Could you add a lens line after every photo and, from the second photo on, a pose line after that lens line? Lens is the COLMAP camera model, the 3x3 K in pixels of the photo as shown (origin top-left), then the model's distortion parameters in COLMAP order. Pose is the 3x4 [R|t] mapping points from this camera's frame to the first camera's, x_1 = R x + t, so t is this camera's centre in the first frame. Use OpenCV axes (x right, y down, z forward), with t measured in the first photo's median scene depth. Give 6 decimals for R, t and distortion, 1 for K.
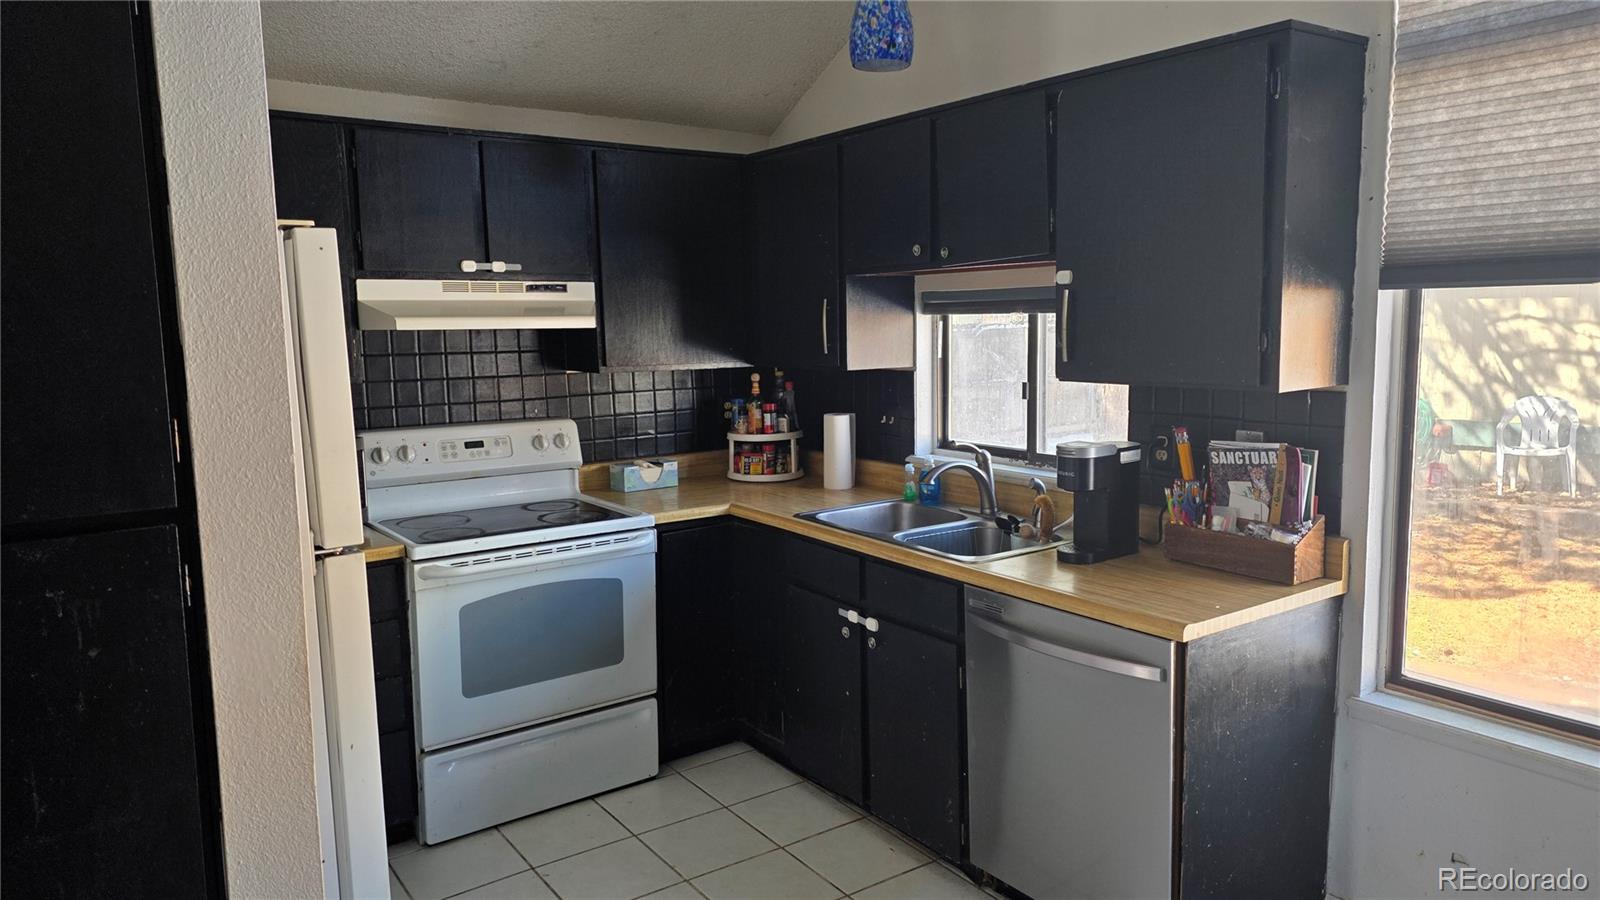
lens RADIAL K [[1054.8, 0, 798.9], [0, 1054.8, 437.5], [0, 0, 1]] dist [0.064404, -0.044183]
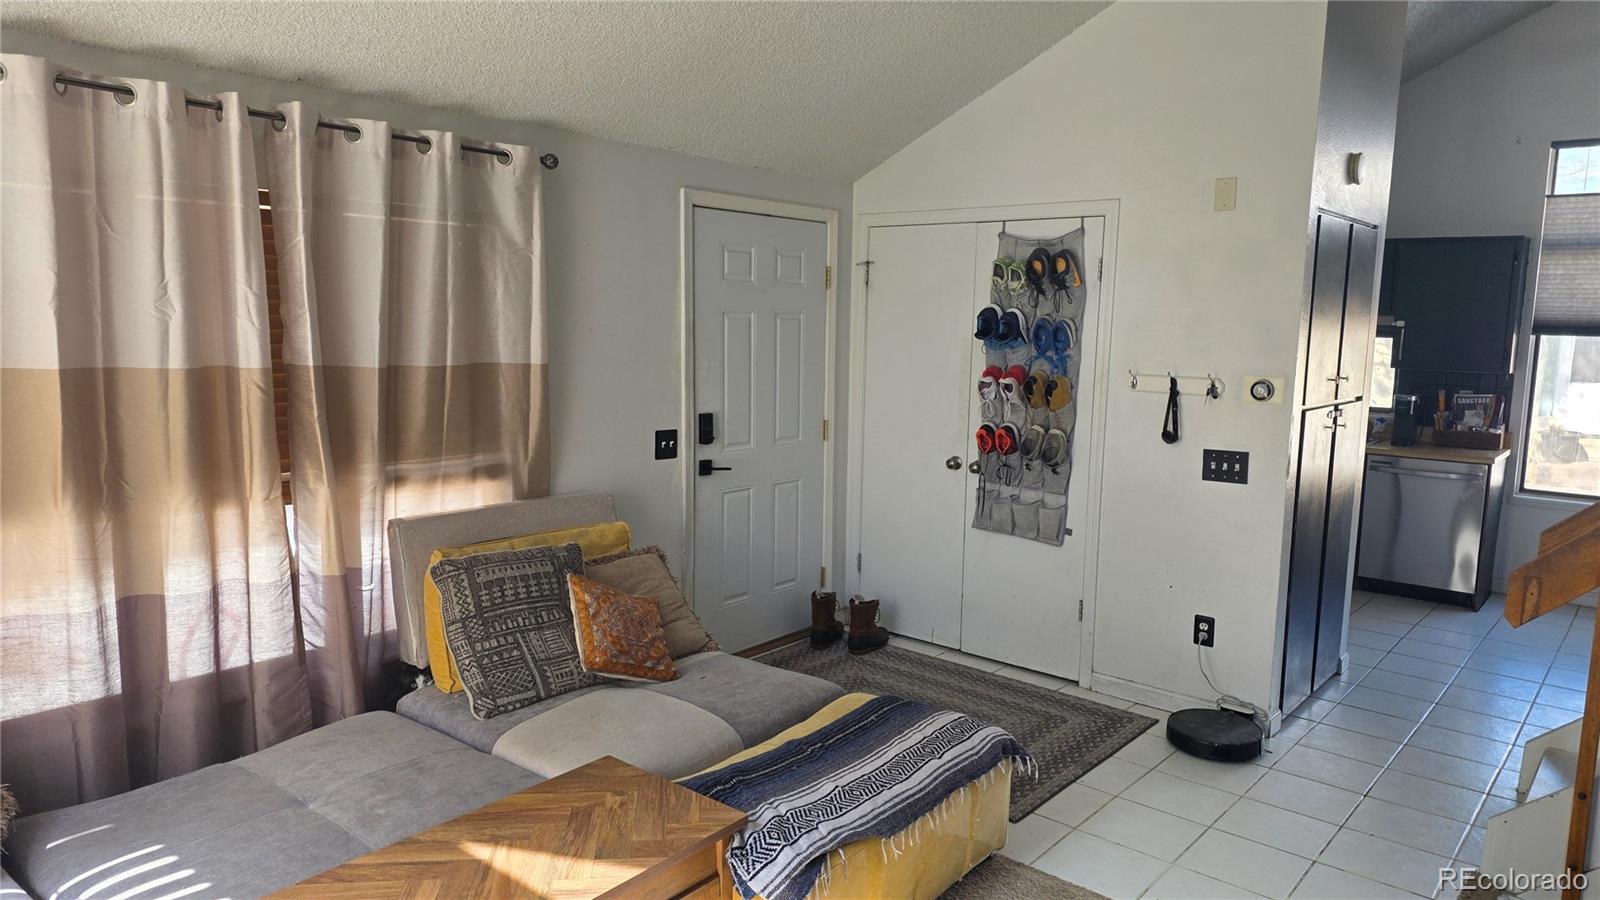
lens RADIAL K [[1054.8, 0, 809.5], [0, 1054.8, 444.5], [0, 0, 1]] dist [0.064404, -0.044183]
pose [[0.968821, -0.002462, 0.247750, -1.274208], [-0.001574, 0.999869, 0.016090, 0.062899], [-0.247757, -0.015978, 0.968690, -0.772231]]
